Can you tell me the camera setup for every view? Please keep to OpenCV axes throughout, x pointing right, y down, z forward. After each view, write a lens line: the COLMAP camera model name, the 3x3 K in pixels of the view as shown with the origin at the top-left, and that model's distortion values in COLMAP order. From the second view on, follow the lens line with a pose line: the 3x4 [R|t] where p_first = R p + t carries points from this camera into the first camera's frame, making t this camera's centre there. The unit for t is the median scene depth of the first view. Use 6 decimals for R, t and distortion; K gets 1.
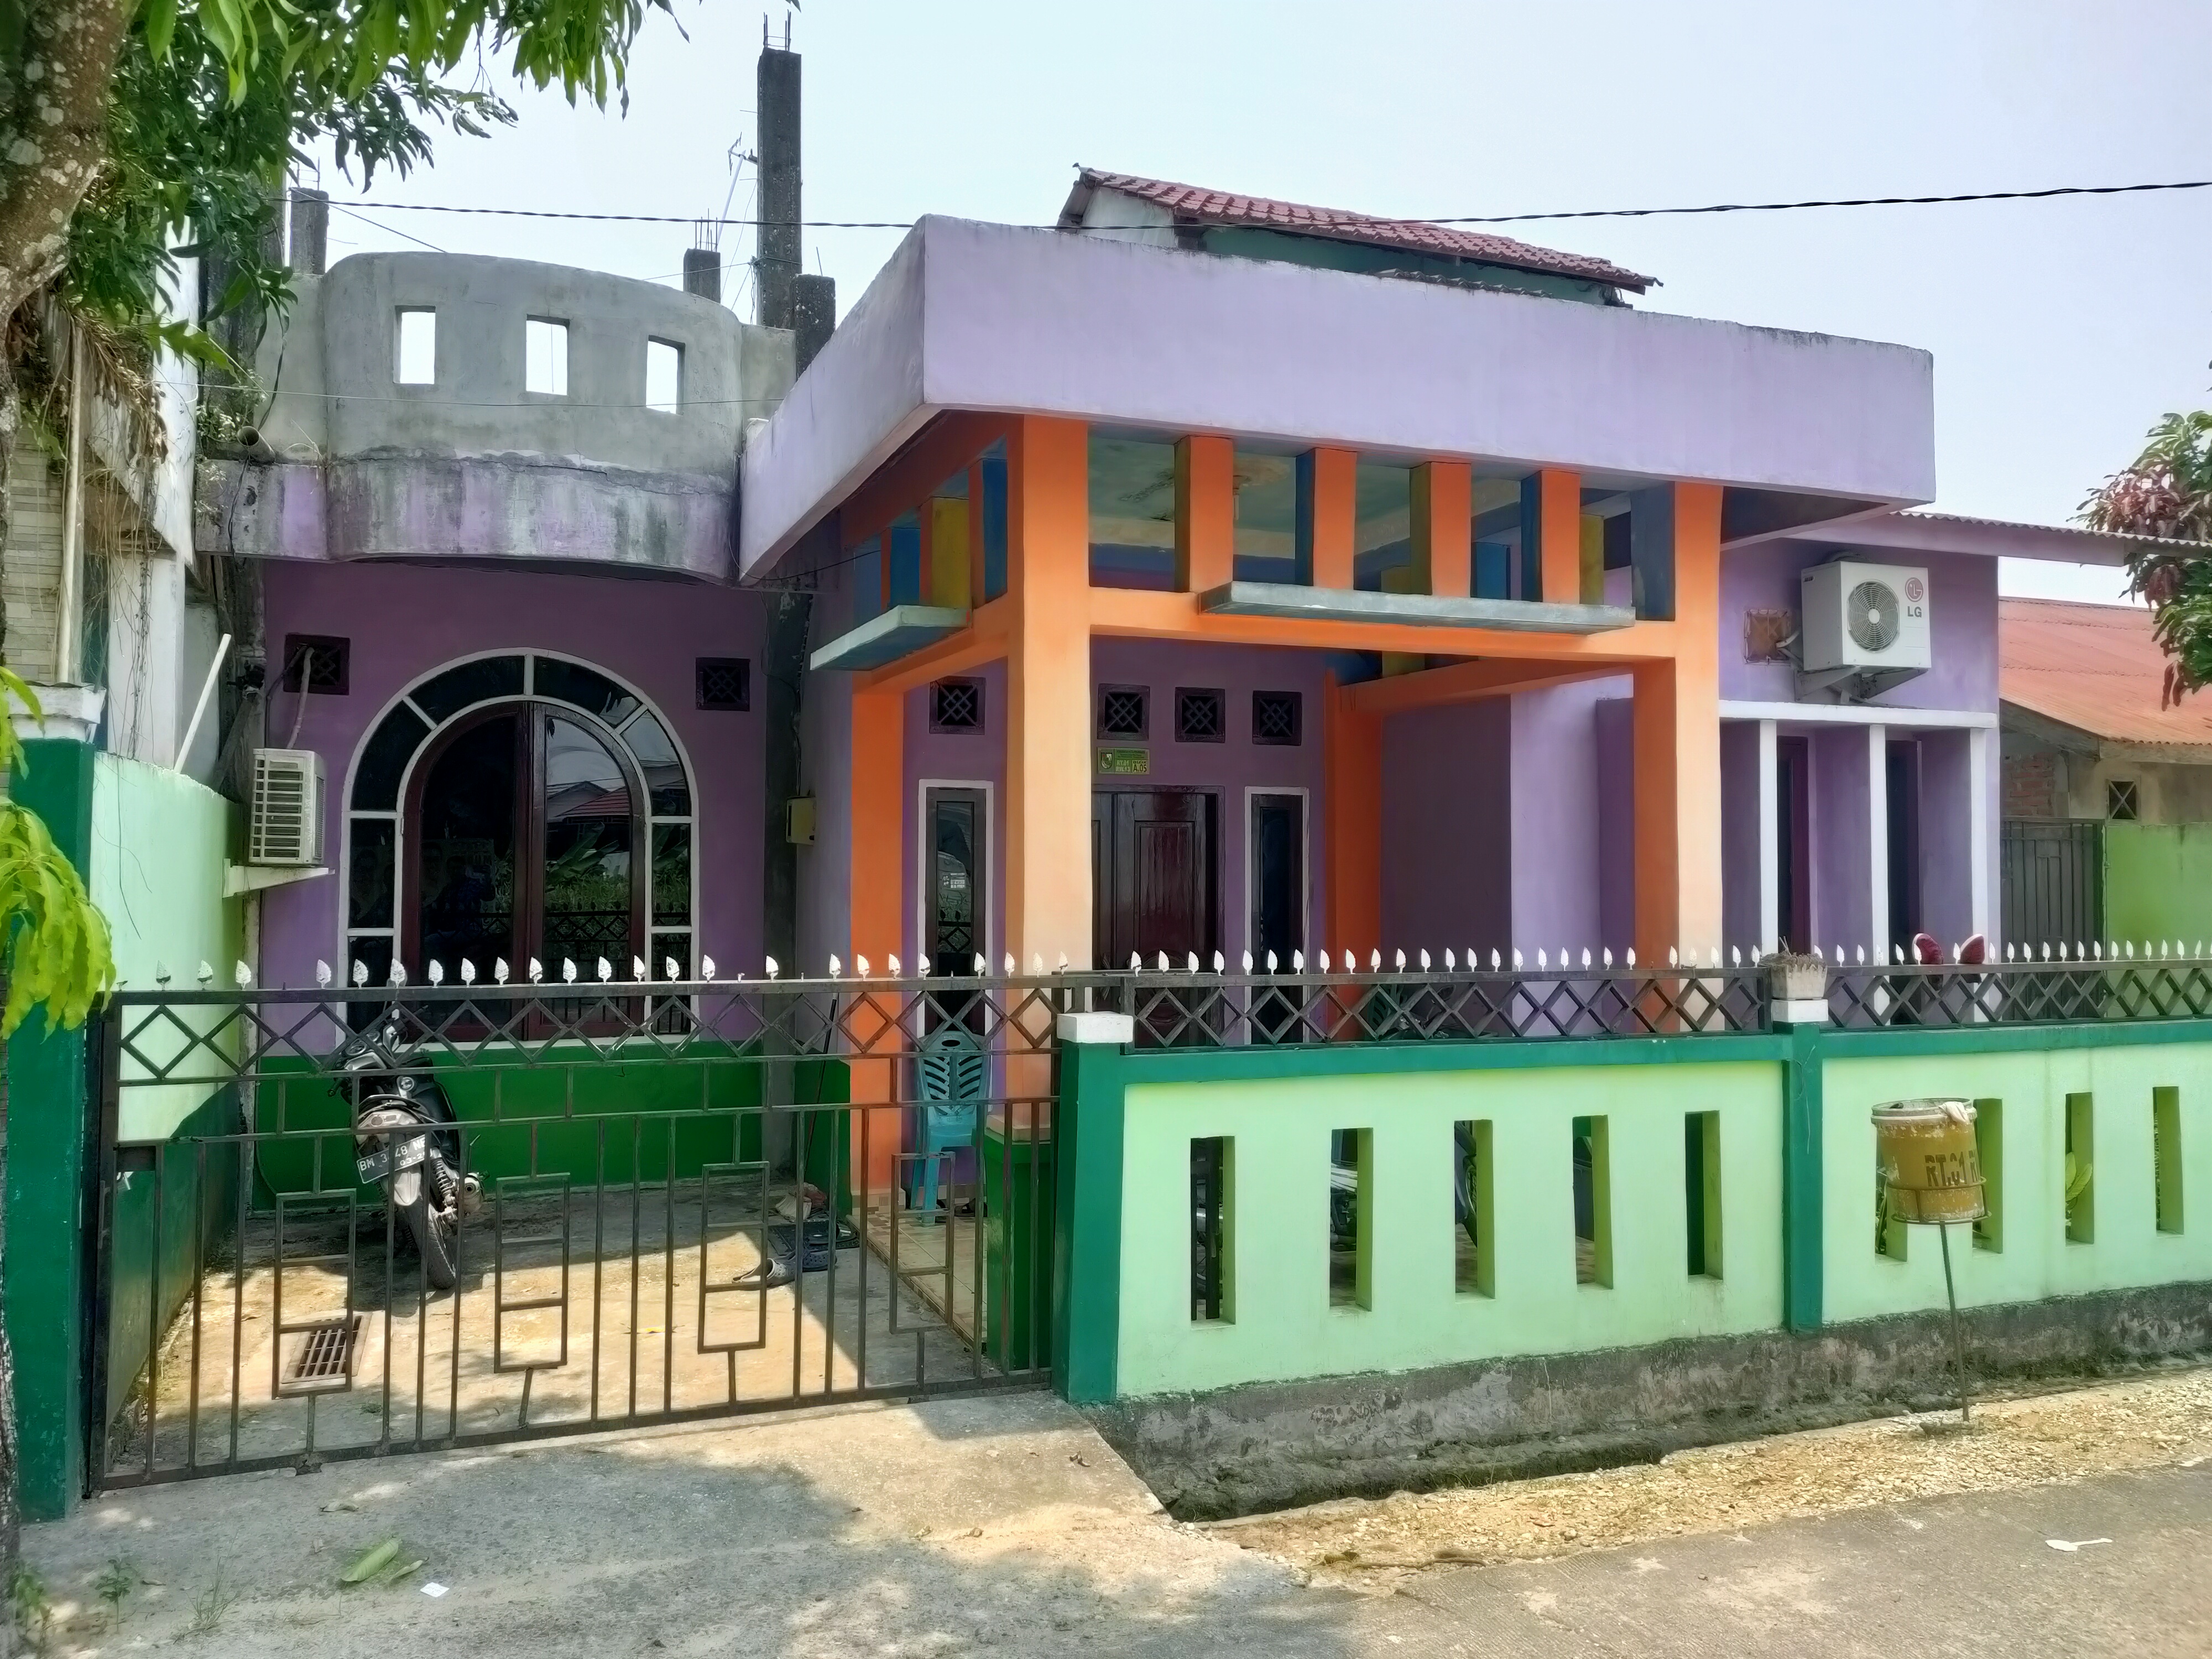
lens RADIAL K [[1653.4, 0, 1090.4], [0, 1653.4, 821.3], [0, 0, 1]] dist [0.053637, -0.058038]
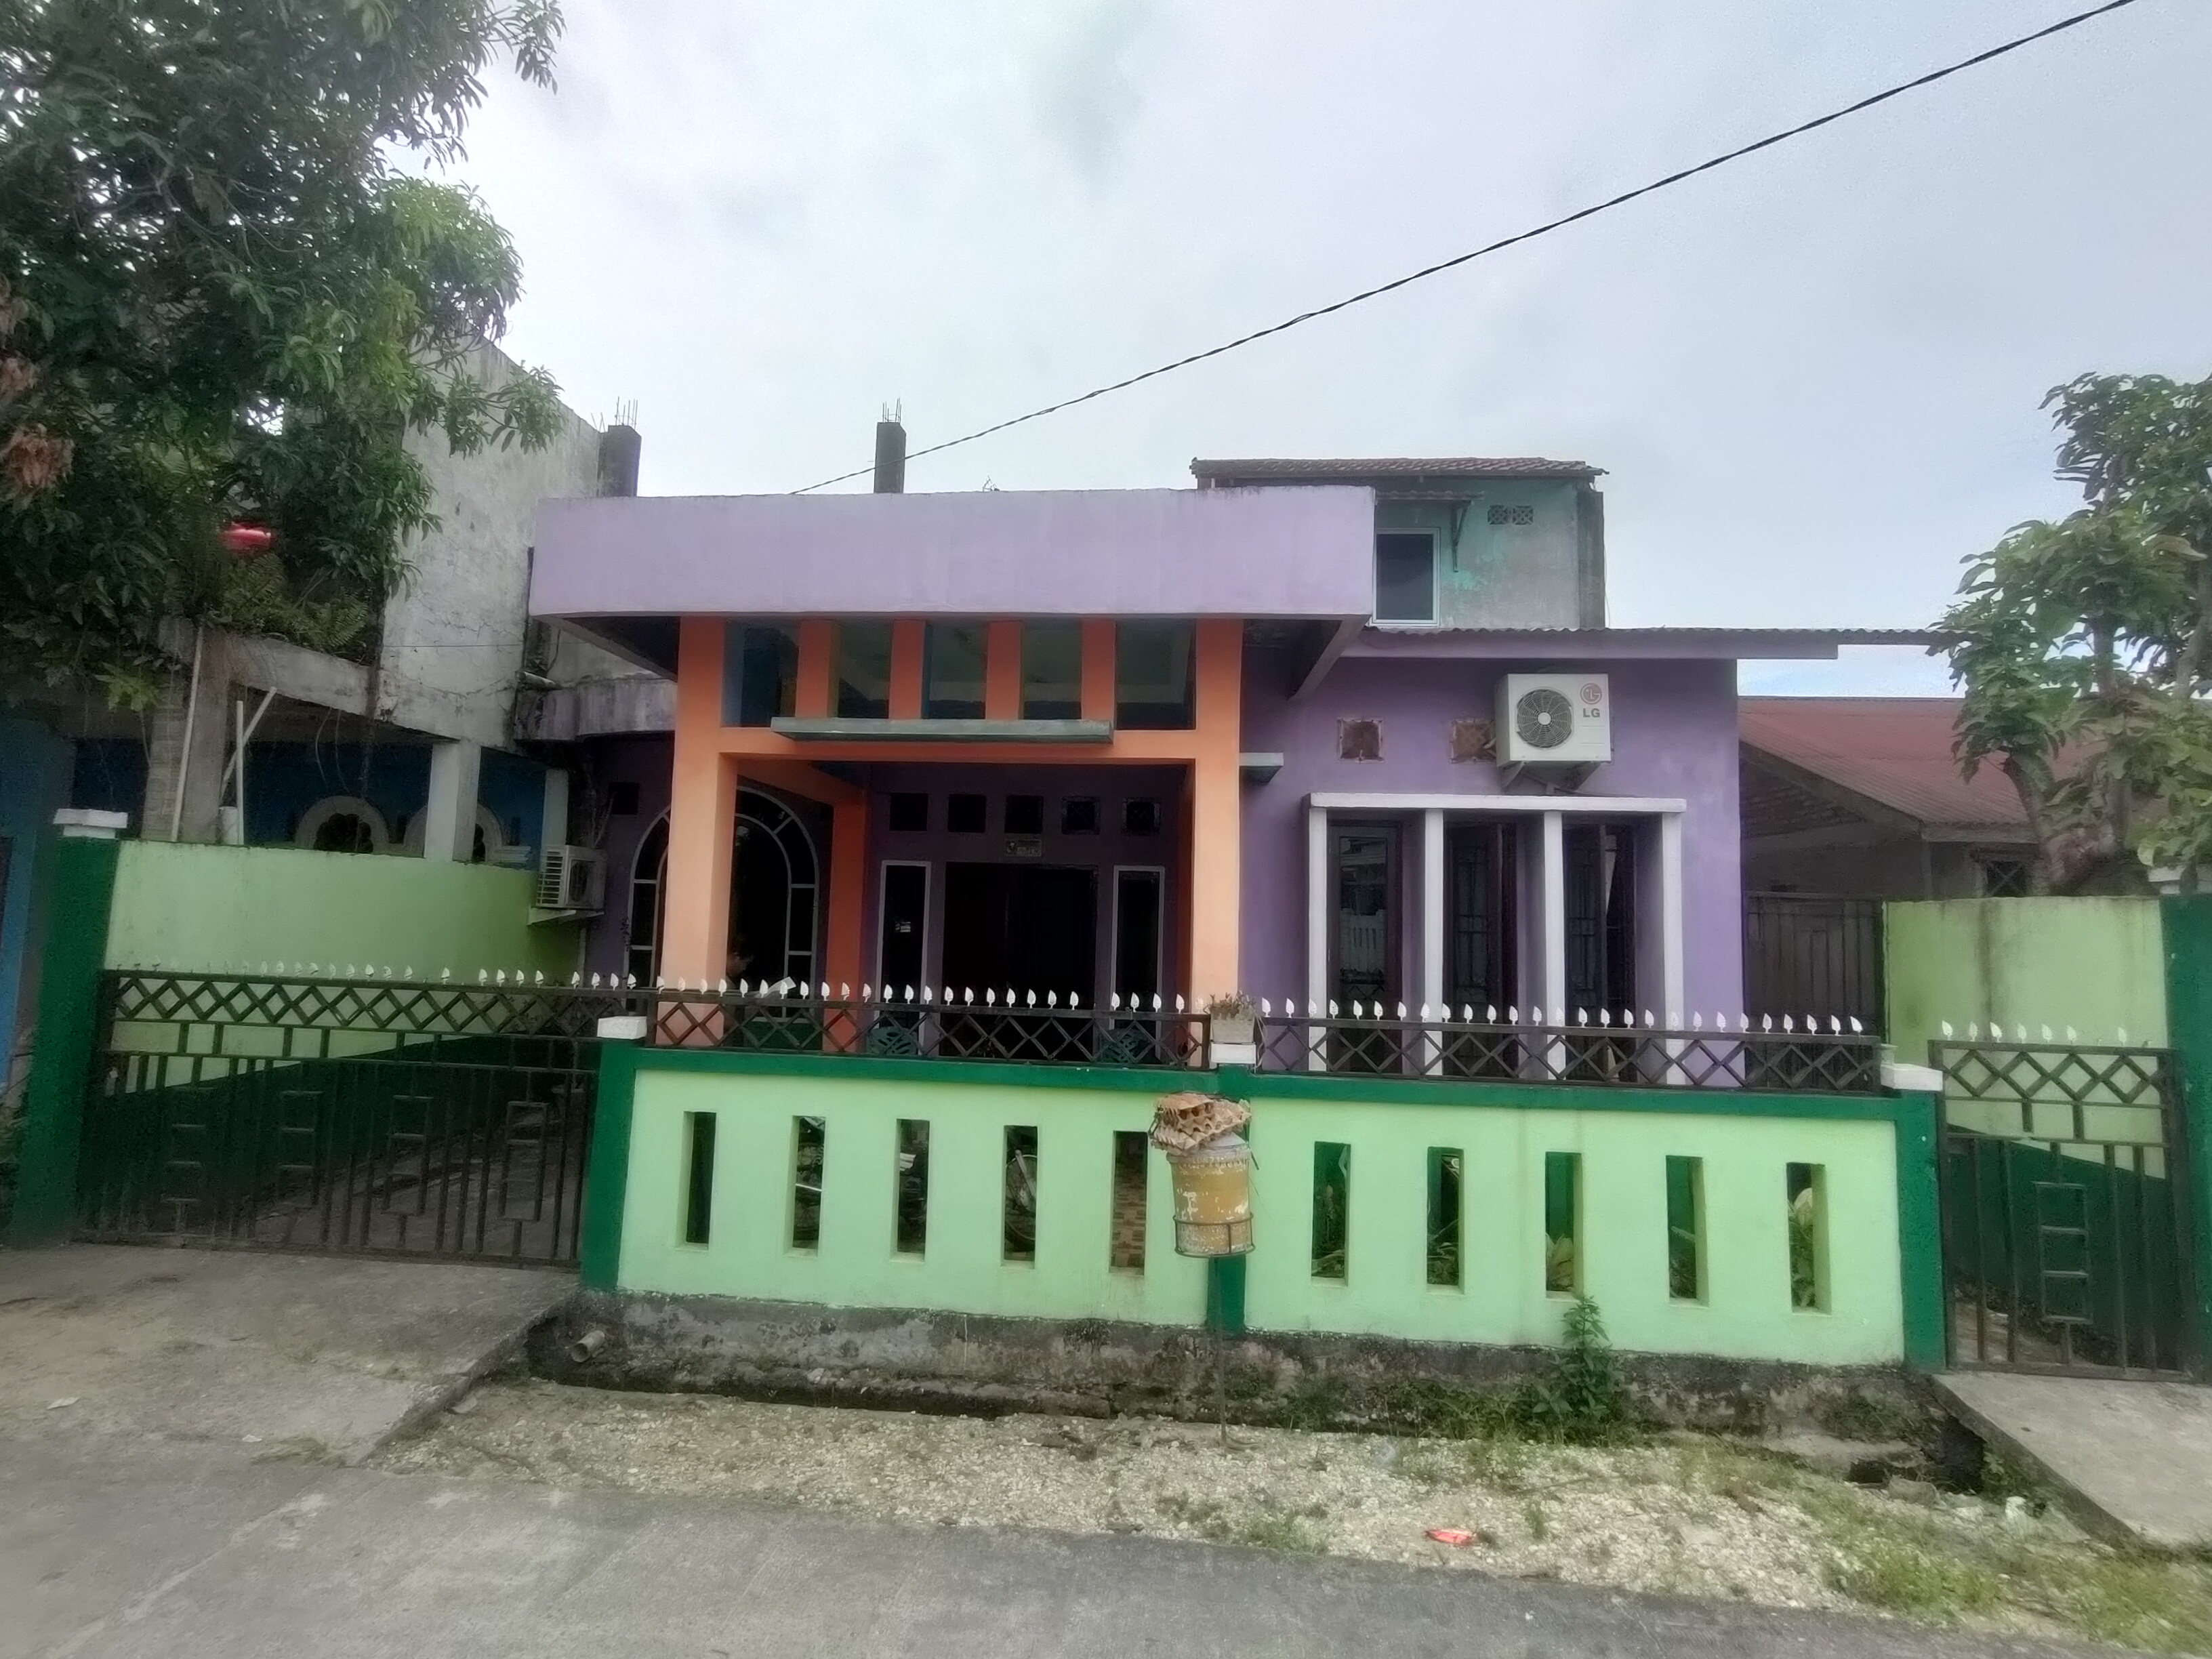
lens RADIAL K [[1120.7, 0, 1106.6], [0, 1120.7, 816.3], [0, 0, 1]] dist [-0.000880, 0.001898]
pose [[0.902656, -0.024236, -0.429679, 0.635694], [-0.010449, 0.996885, -0.078179, 0.009196], [0.430235, 0.075059, 0.899591, 0.218648]]
